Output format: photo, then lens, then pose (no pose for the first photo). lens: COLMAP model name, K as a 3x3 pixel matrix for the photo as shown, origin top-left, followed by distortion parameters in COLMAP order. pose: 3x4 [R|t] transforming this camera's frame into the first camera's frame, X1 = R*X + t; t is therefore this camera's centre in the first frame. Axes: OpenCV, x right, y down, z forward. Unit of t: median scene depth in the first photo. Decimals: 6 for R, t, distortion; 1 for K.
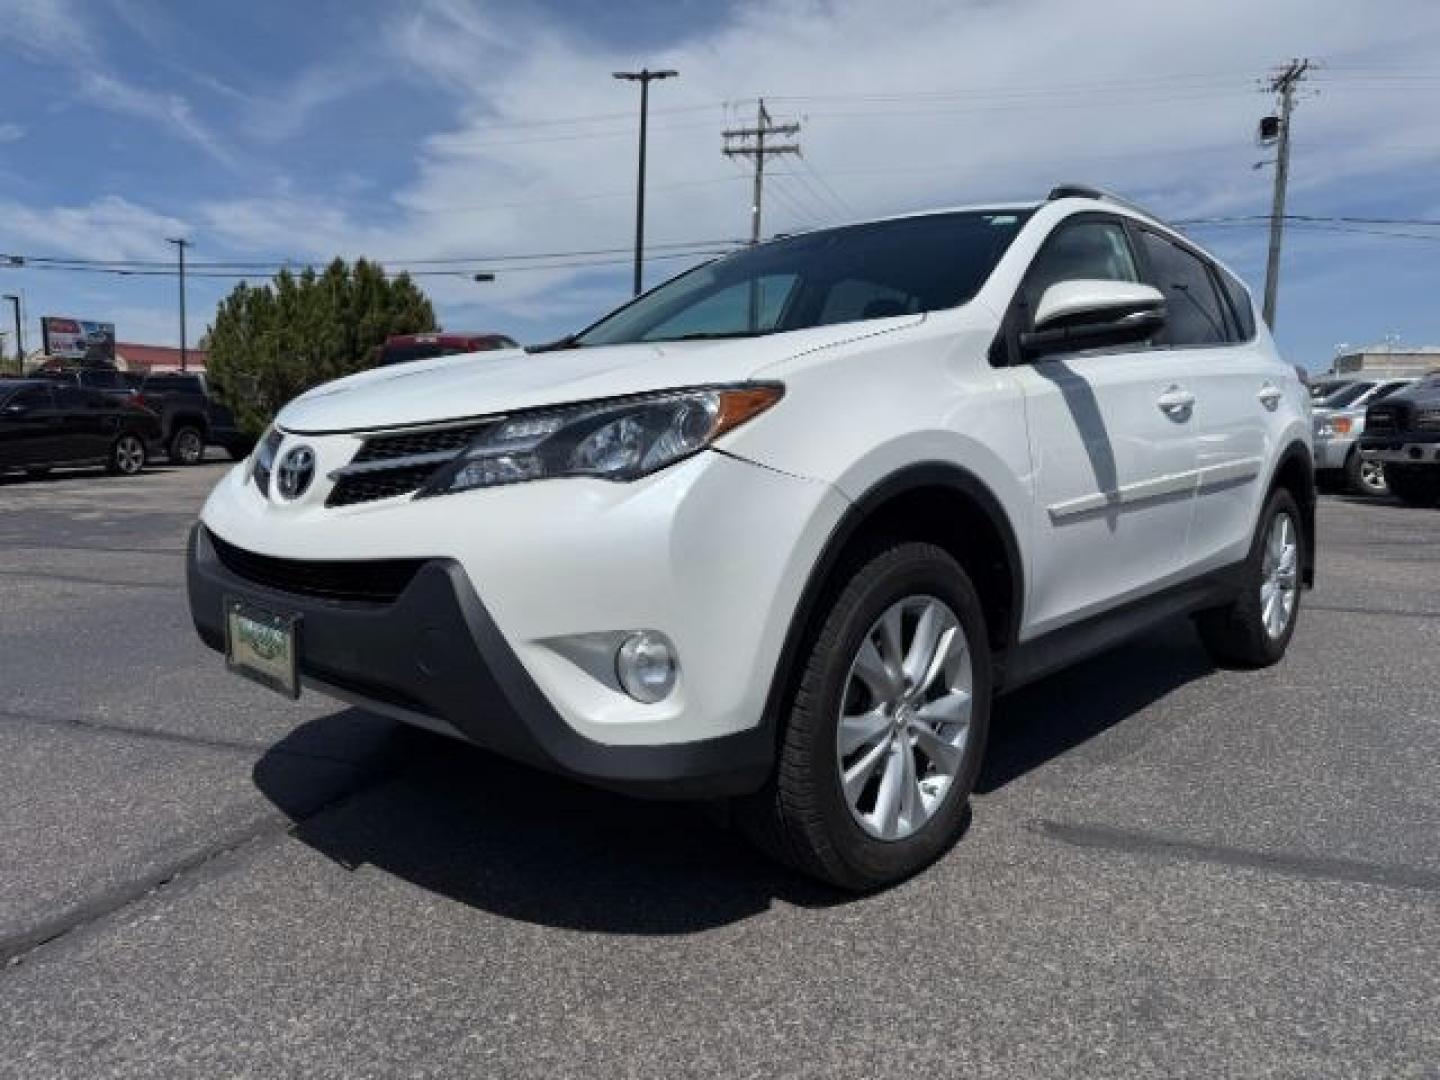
lens RADIAL K [[1024.8, 0, 720.0], [0, 1024.8, 540.0], [0, 0, 1]] dist [0.002814, -0.006228]
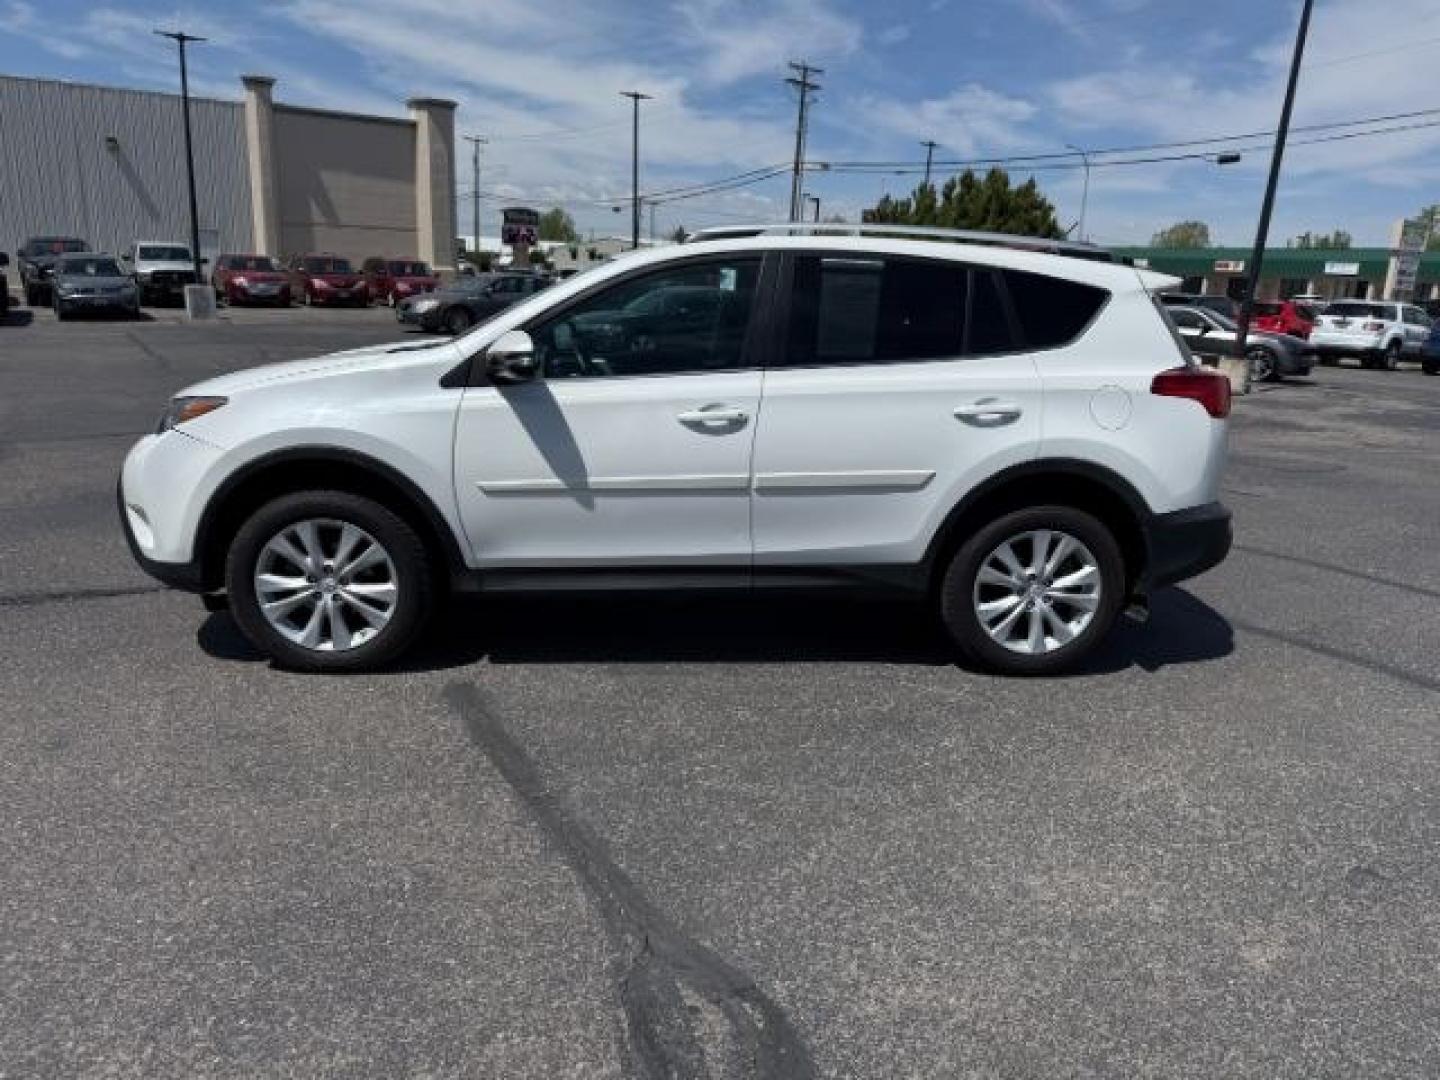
lens RADIAL K [[1024.8, 0, 720.0], [0, 1024.8, 540.0], [0, 0, 1]] dist [0.002814, -0.006228]
pose [[0.733965, 0.185509, -0.653362, 1.577404], [-0.111138, 0.981814, 0.153917, -0.221435], [0.670033, -0.040356, 0.741234, 0.115599]]
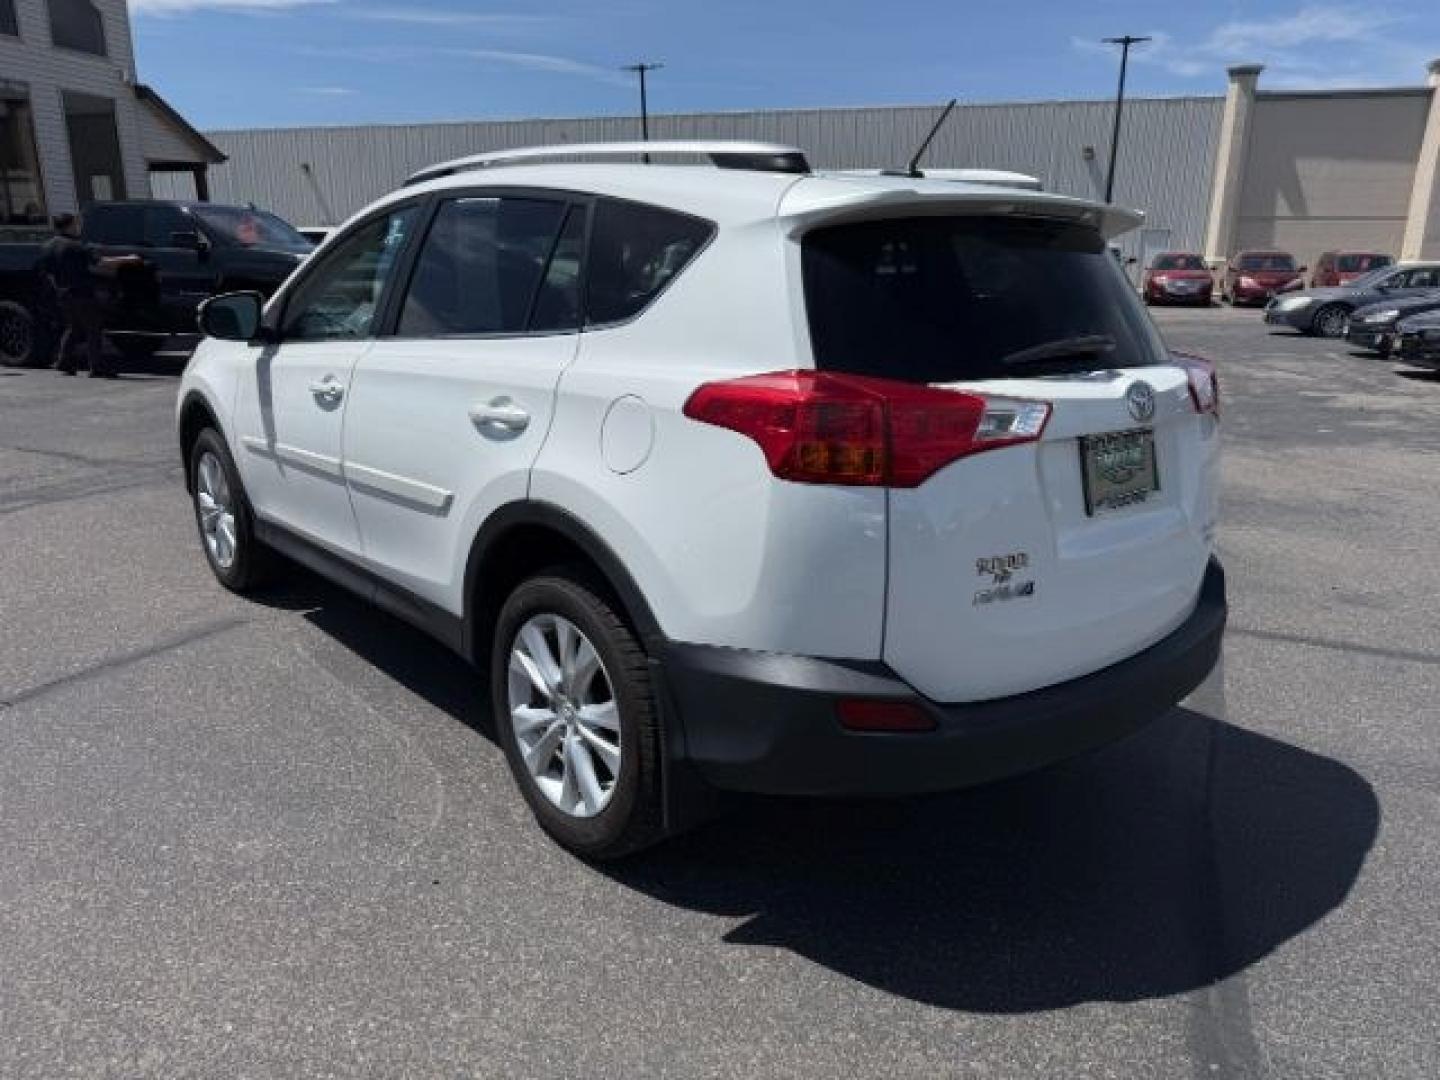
lens RADIAL K [[1024.8, 0, 720.0], [0, 1024.8, 540.0], [0, 0, 1]] dist [0.002814, -0.006228]
pose [[-0.098181, 0.257900, -0.961170, 1.815376], [-0.133102, 0.953756, 0.269506, -0.405806], [0.986227, 0.154394, -0.059313, 1.847474]]
